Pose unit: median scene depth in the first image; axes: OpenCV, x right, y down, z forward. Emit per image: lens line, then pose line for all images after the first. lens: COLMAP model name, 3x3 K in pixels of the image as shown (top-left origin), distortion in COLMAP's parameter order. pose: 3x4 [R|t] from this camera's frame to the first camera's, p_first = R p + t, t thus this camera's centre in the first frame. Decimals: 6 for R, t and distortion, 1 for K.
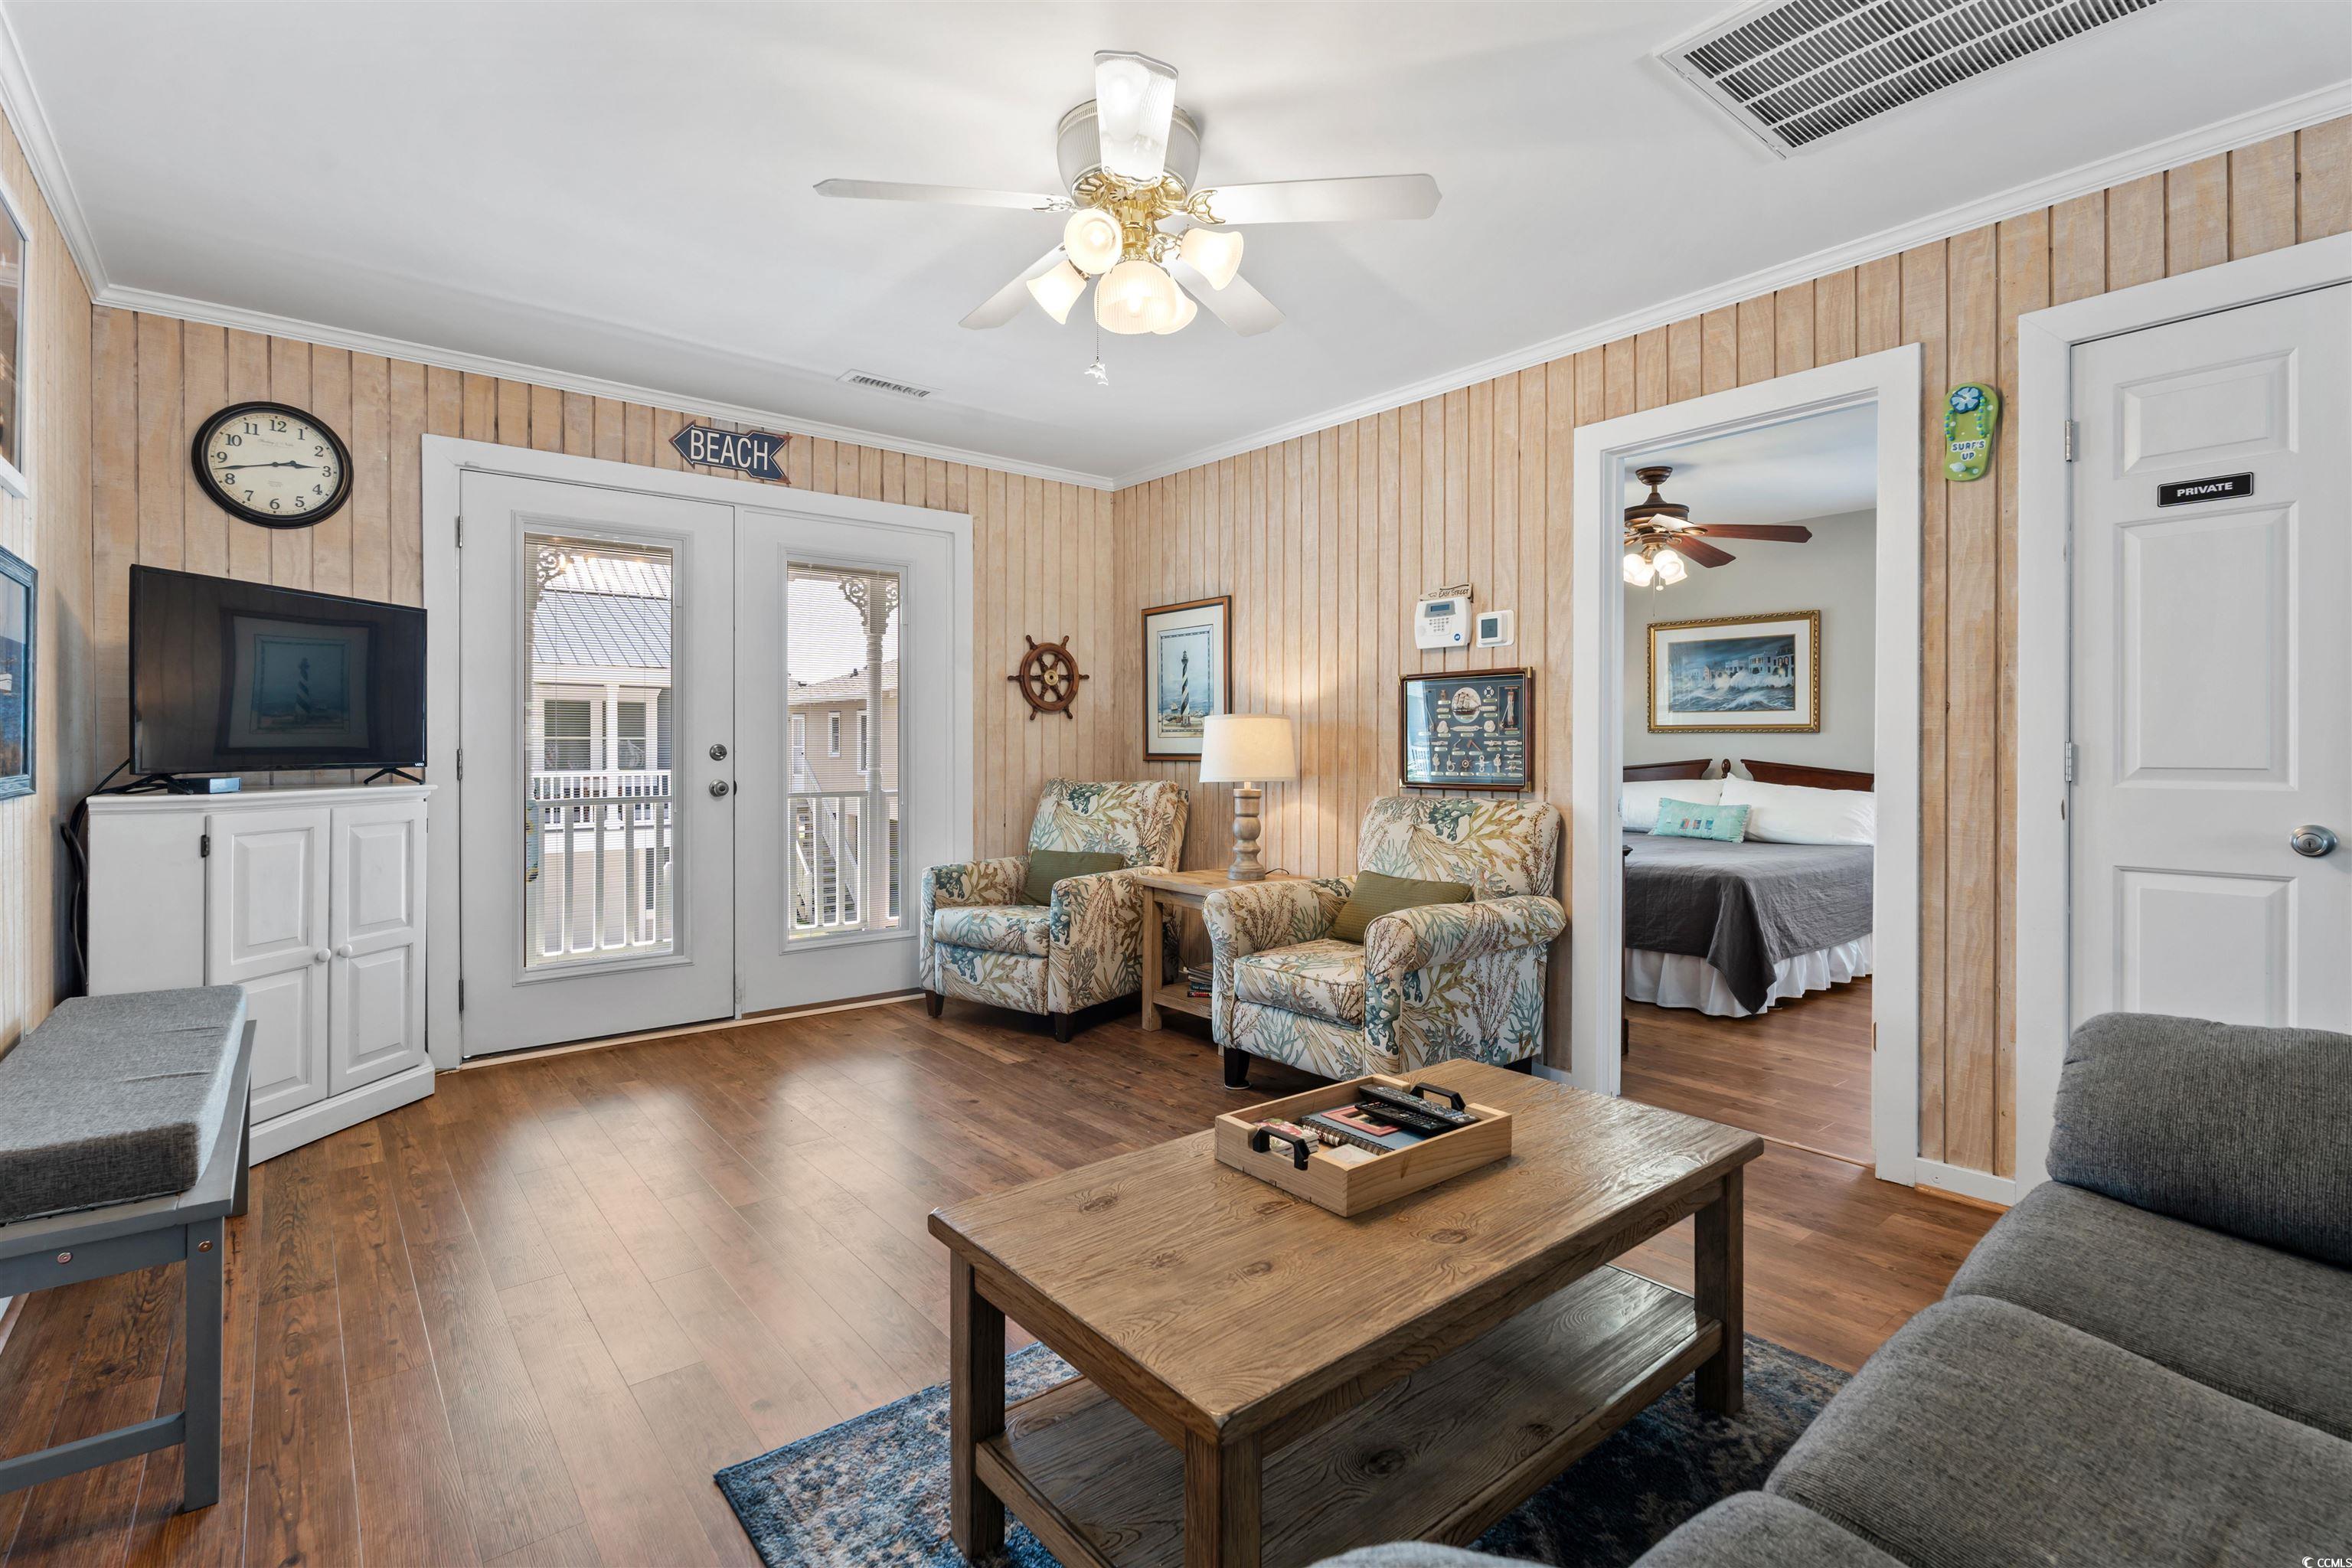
lens RADIAL K [[1091.6, 0, 1176.0], [0, 1091.6, 756.4], [0, 0, 1]] dist [-0.003050, -0.000119]
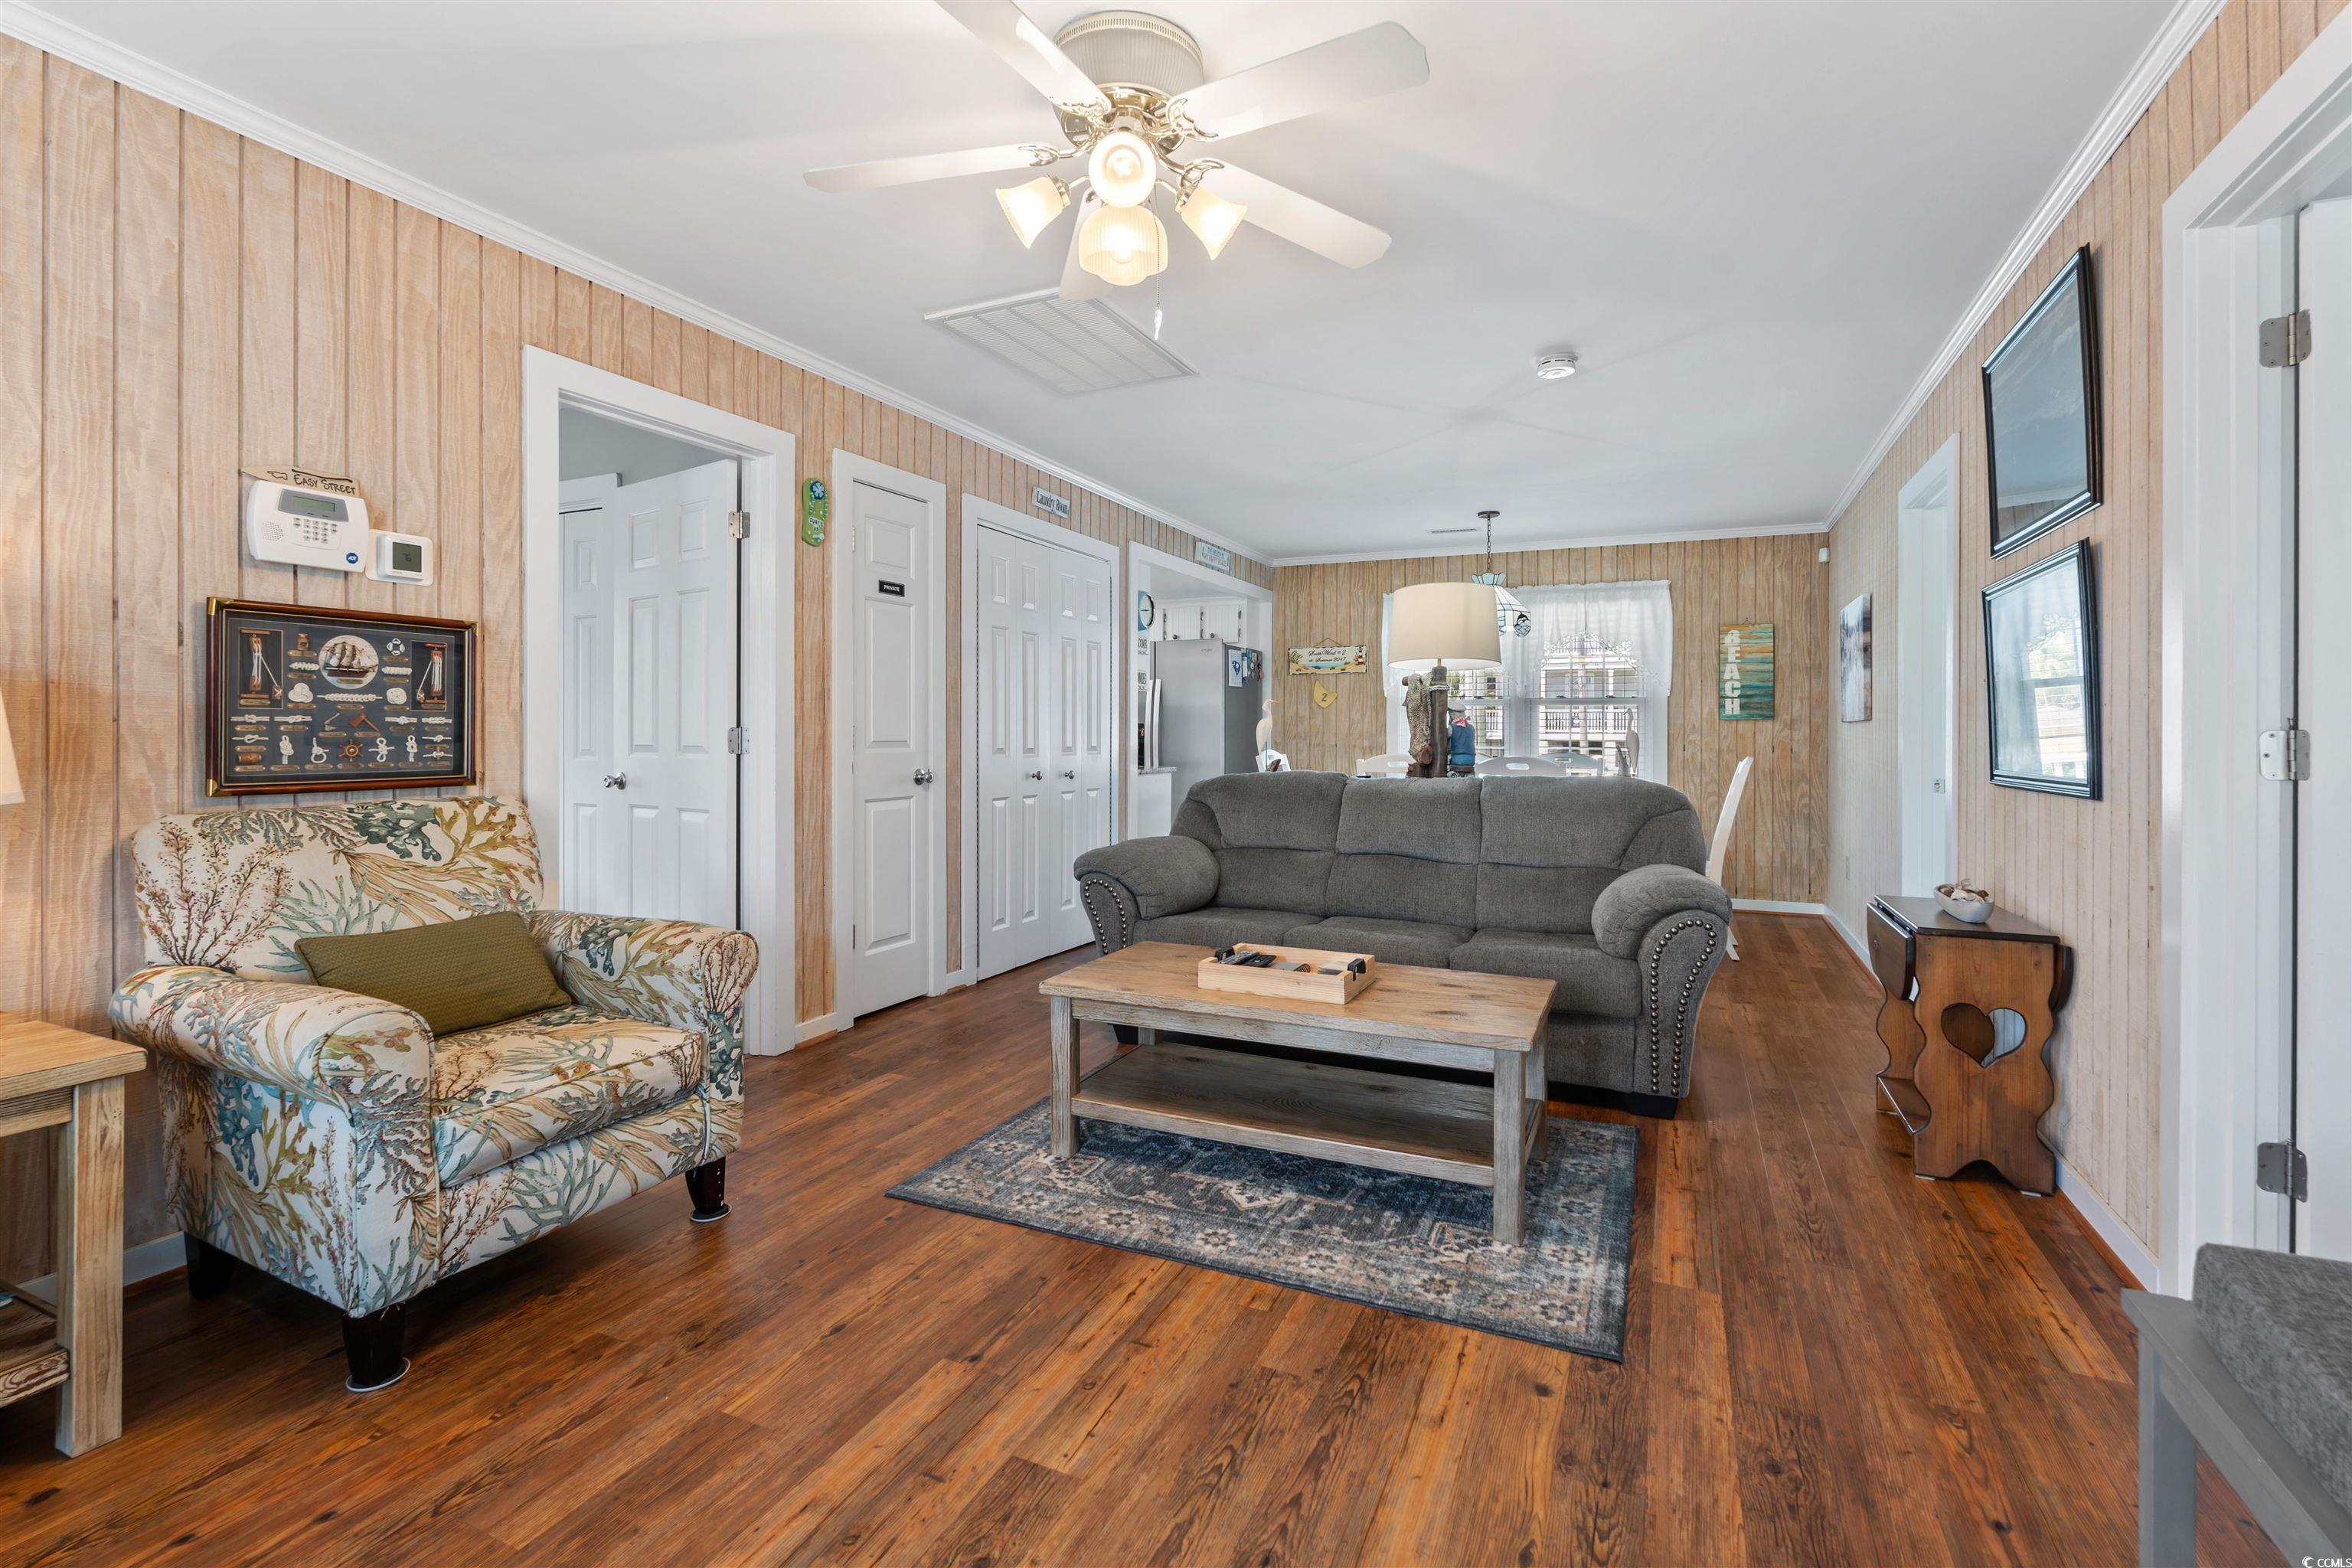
lens RADIAL K [[1056.4, 0, 1184.1], [0, 1056.4, 735.5], [0, 0, 1]] dist [-0.003299, -0.000506]
pose [[-0.439167, -0.004976, 0.898392, -0.549218], [0.001388, 0.999980, 0.006217, -0.005874], [-0.898404, 0.003977, -0.439151, 0.856626]]
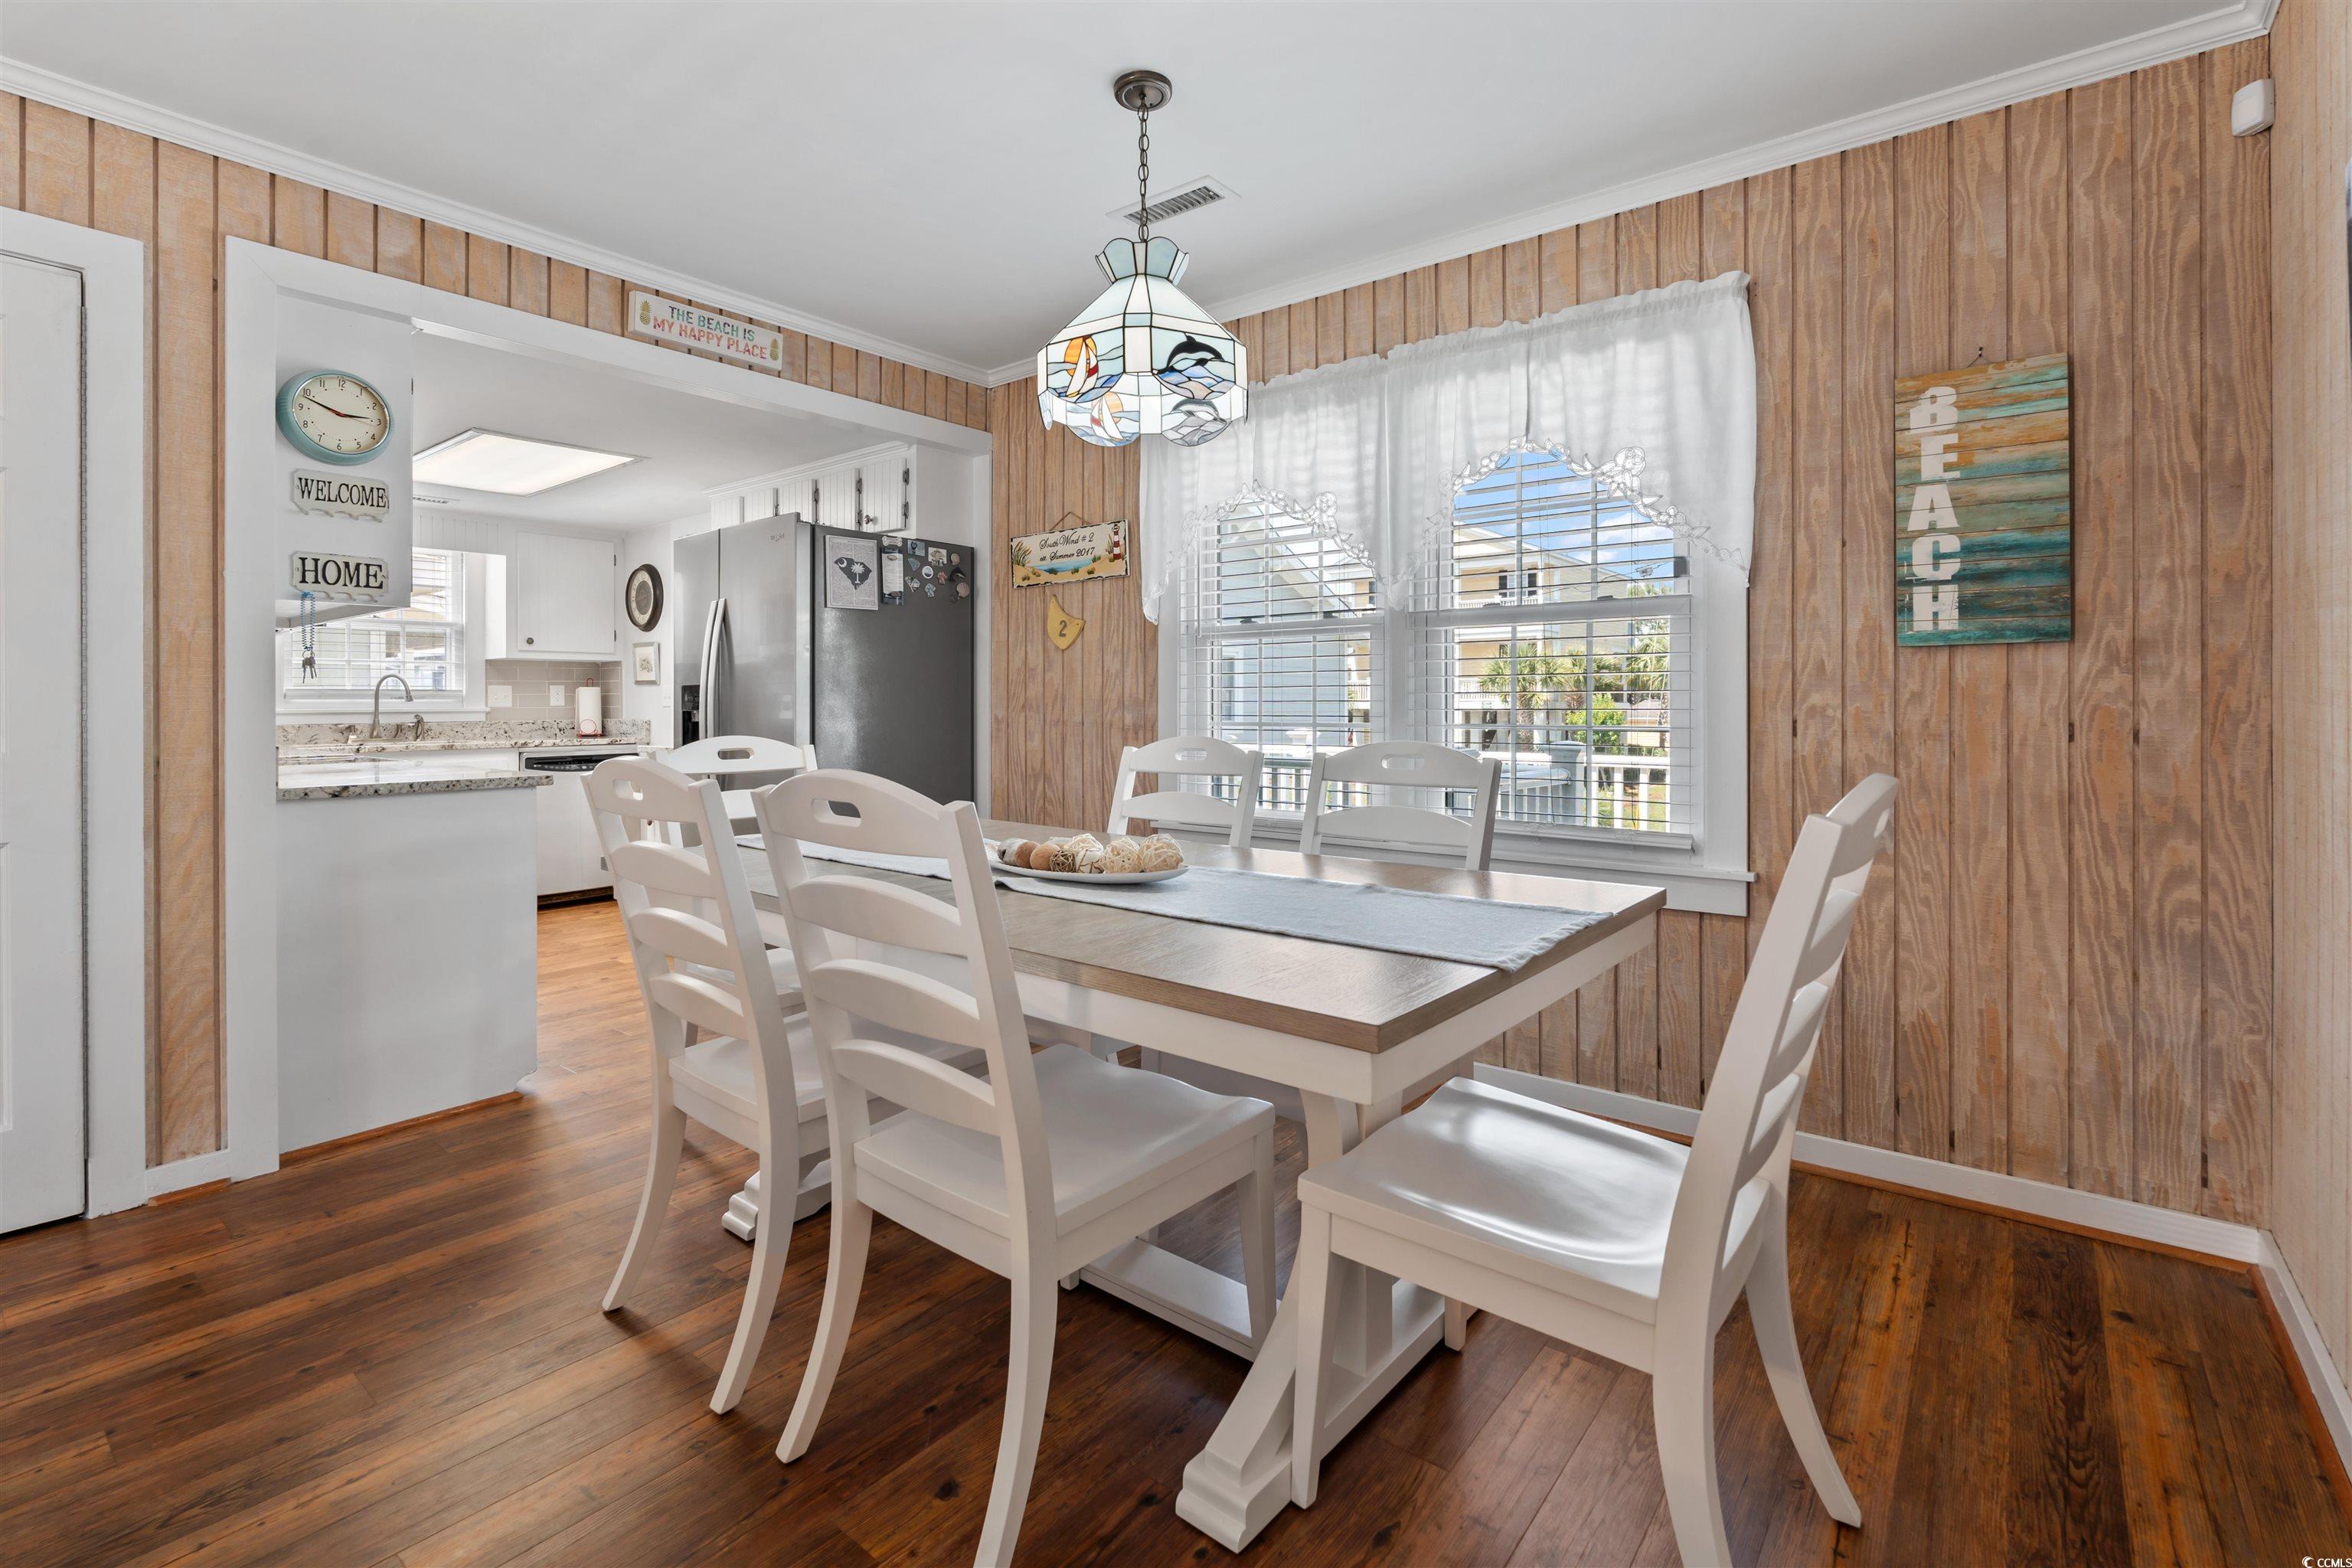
lens RADIAL K [[1074.2, 0, 1180.1], [0, 1074.2, 711.1], [0, 0, 1]] dist [0.000696, -0.000563]
pose [[-0.215032, -0.005113, 0.976594, -0.486647], [0.012048, 0.999896, 0.007887, -0.004638], [-0.976533, 0.013462, -0.214949, 0.759628]]
